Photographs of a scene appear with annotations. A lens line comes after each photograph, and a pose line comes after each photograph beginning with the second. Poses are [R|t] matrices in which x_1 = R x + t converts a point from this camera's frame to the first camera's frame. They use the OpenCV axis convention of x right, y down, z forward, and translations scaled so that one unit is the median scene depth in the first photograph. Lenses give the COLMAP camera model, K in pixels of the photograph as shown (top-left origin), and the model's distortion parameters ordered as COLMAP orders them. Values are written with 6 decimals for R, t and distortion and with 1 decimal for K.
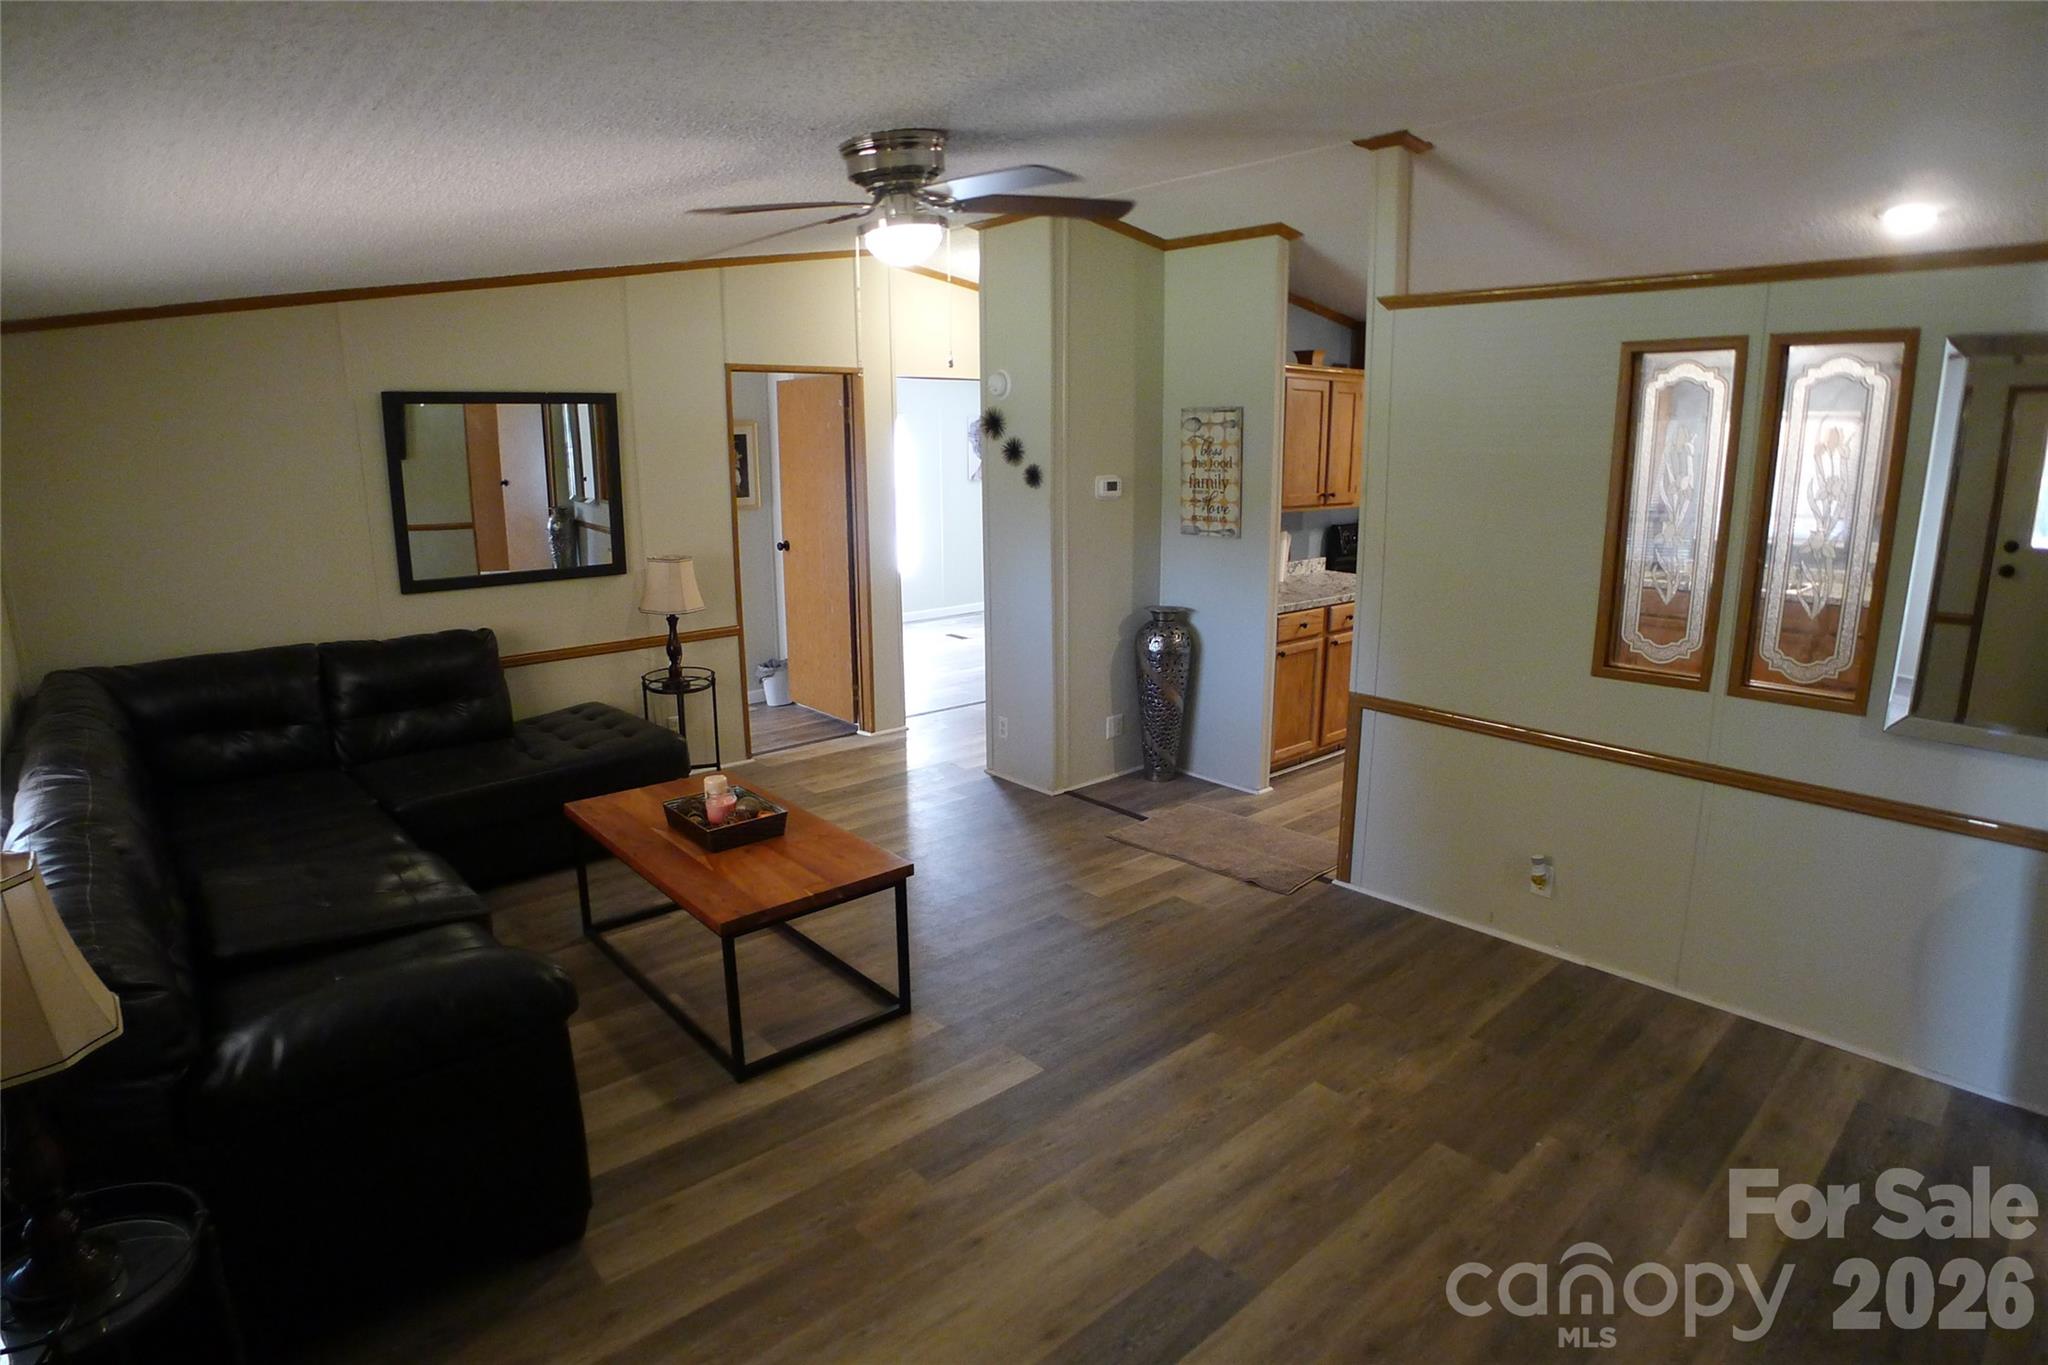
lens RADIAL K [[1071.9, 0, 1026.2], [0, 1071.9, 670.9], [0, 0, 1]] dist [-0.107439, 0.030944]
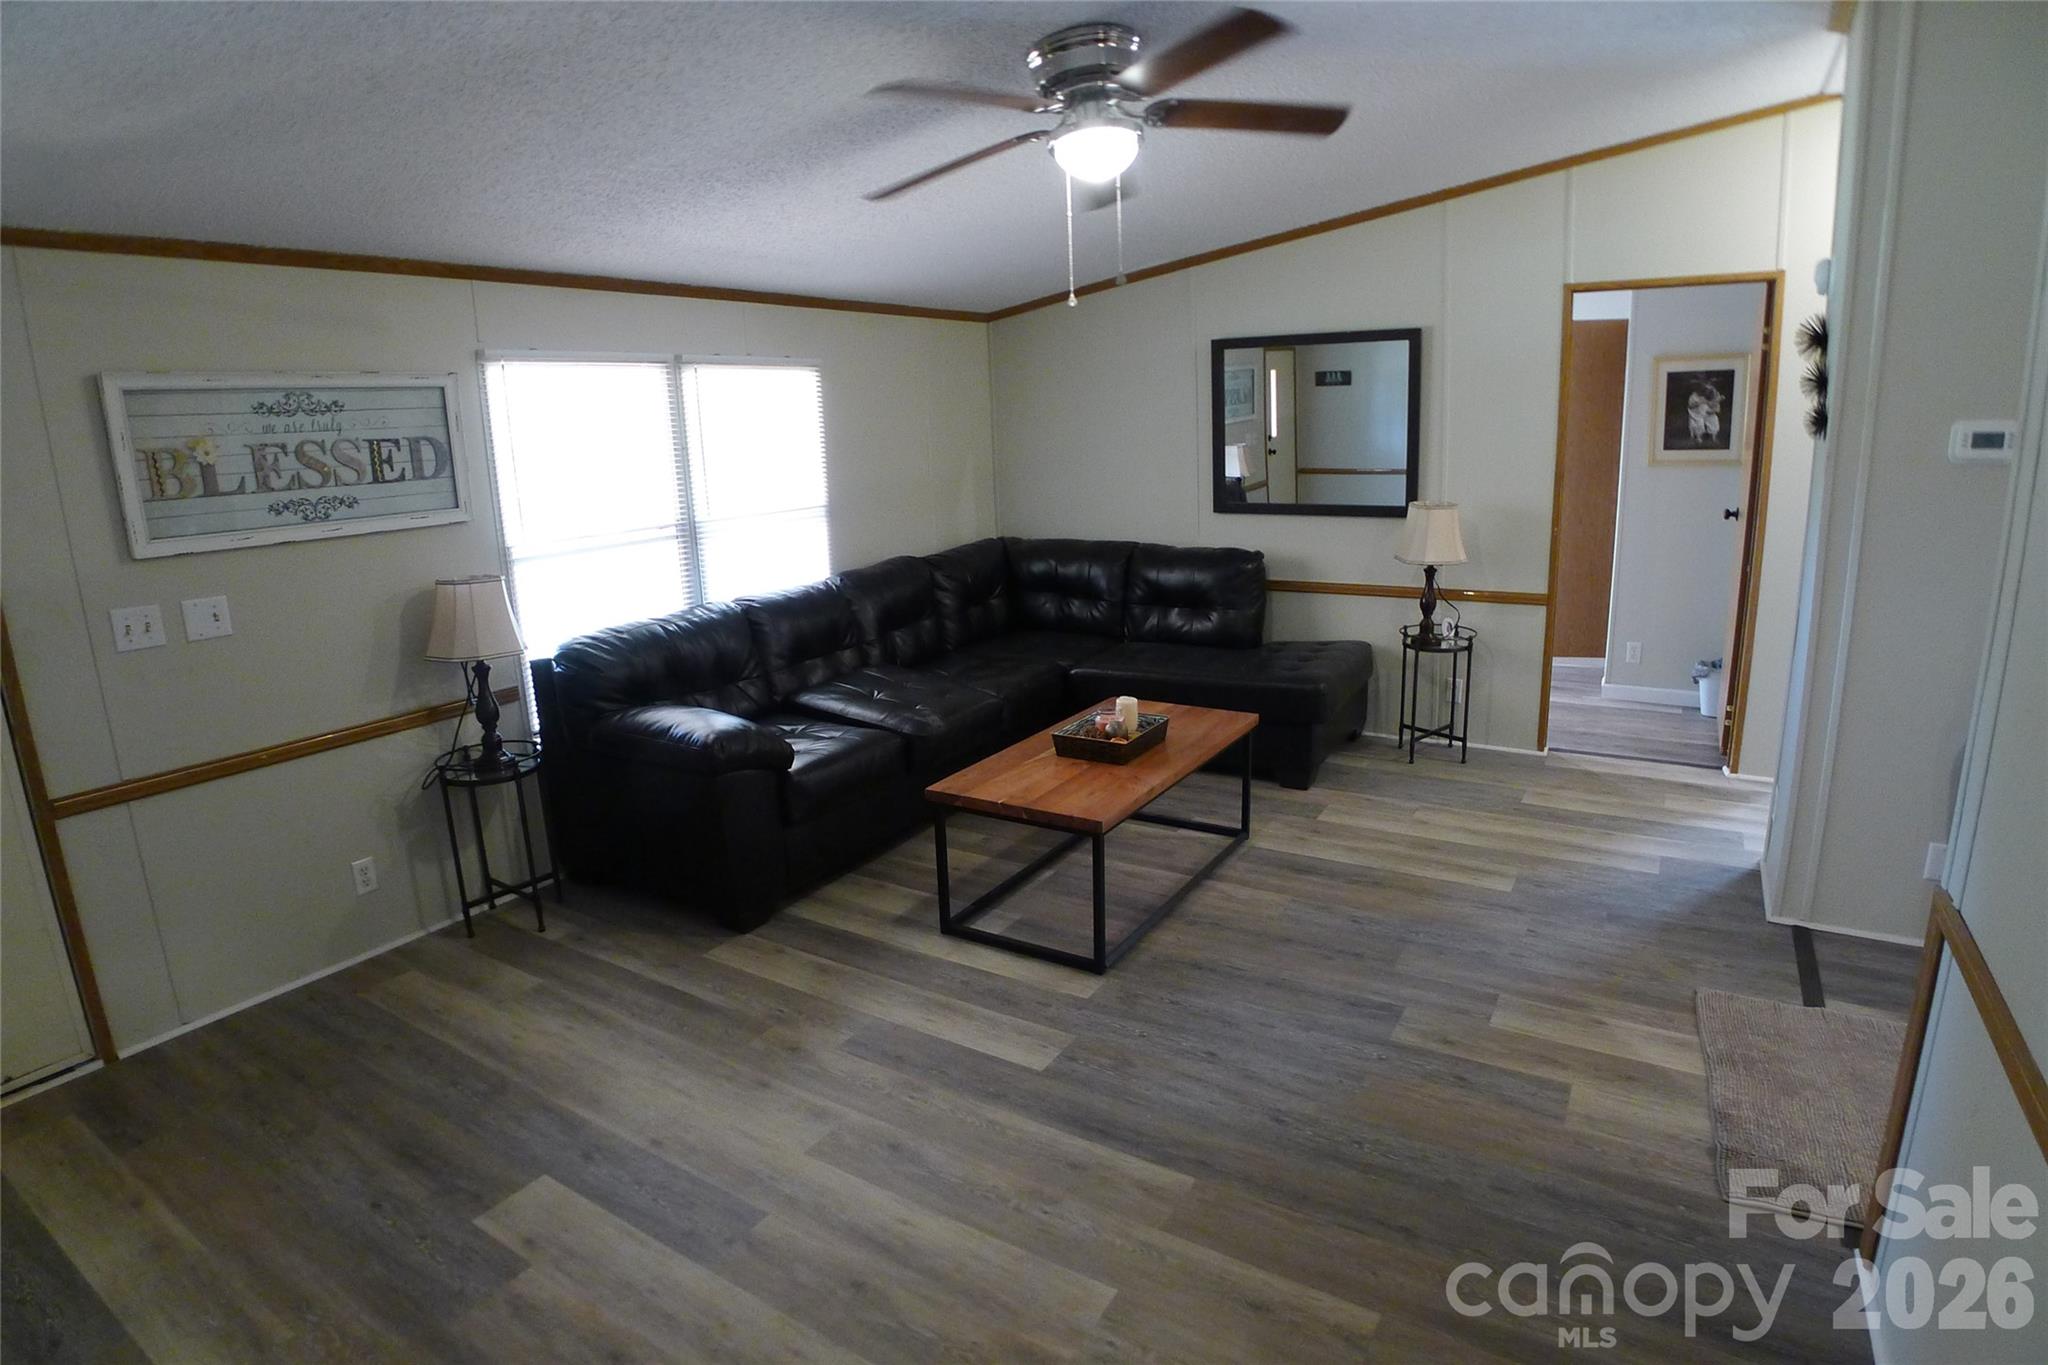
lens RADIAL K [[1071.9, 0, 1024.3], [0, 1071.9, 674.9], [0, 0, 1]] dist [-0.107439, 0.030944]
pose [[0.284284, 0.214890, -0.934347, 0.500924], [-0.165725, 0.970902, 0.172874, -0.067946], [0.944308, 0.105699, 0.311624, 0.424867]]
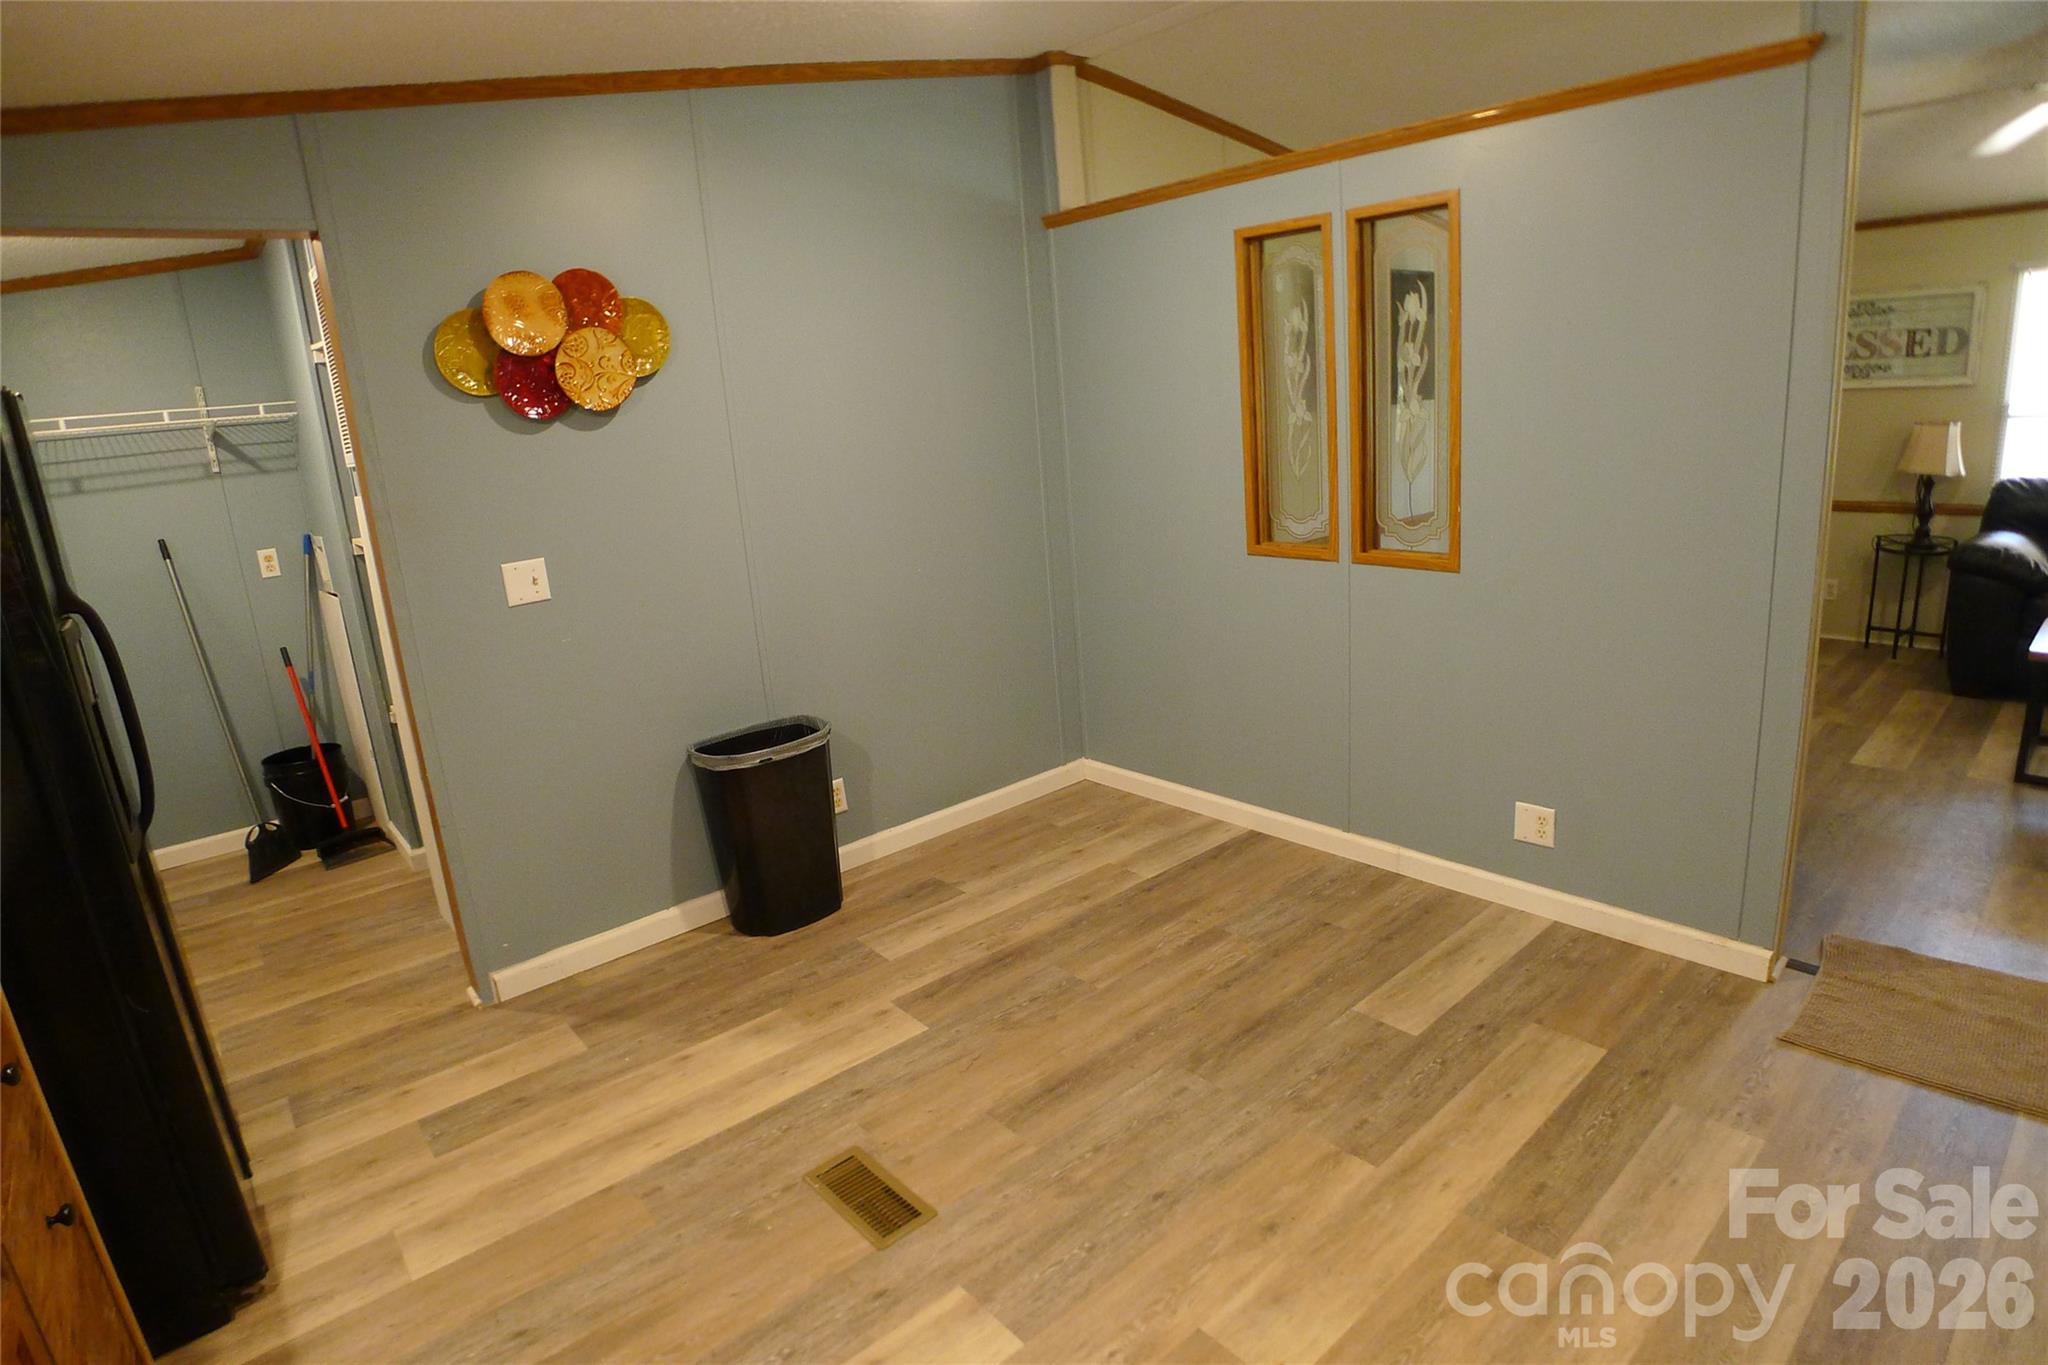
lens RADIAL K [[1071.9, 0, 1023.2], [0, 1071.9, 671.1], [0, 0, 1]] dist [-0.107439, 0.030944]
pose [[-0.996863, 0.074771, 0.025957, 0.669288], [0.078544, 0.894061, 0.441006, -0.253821], [0.009768, 0.441661, -0.897129, 1.350759]]
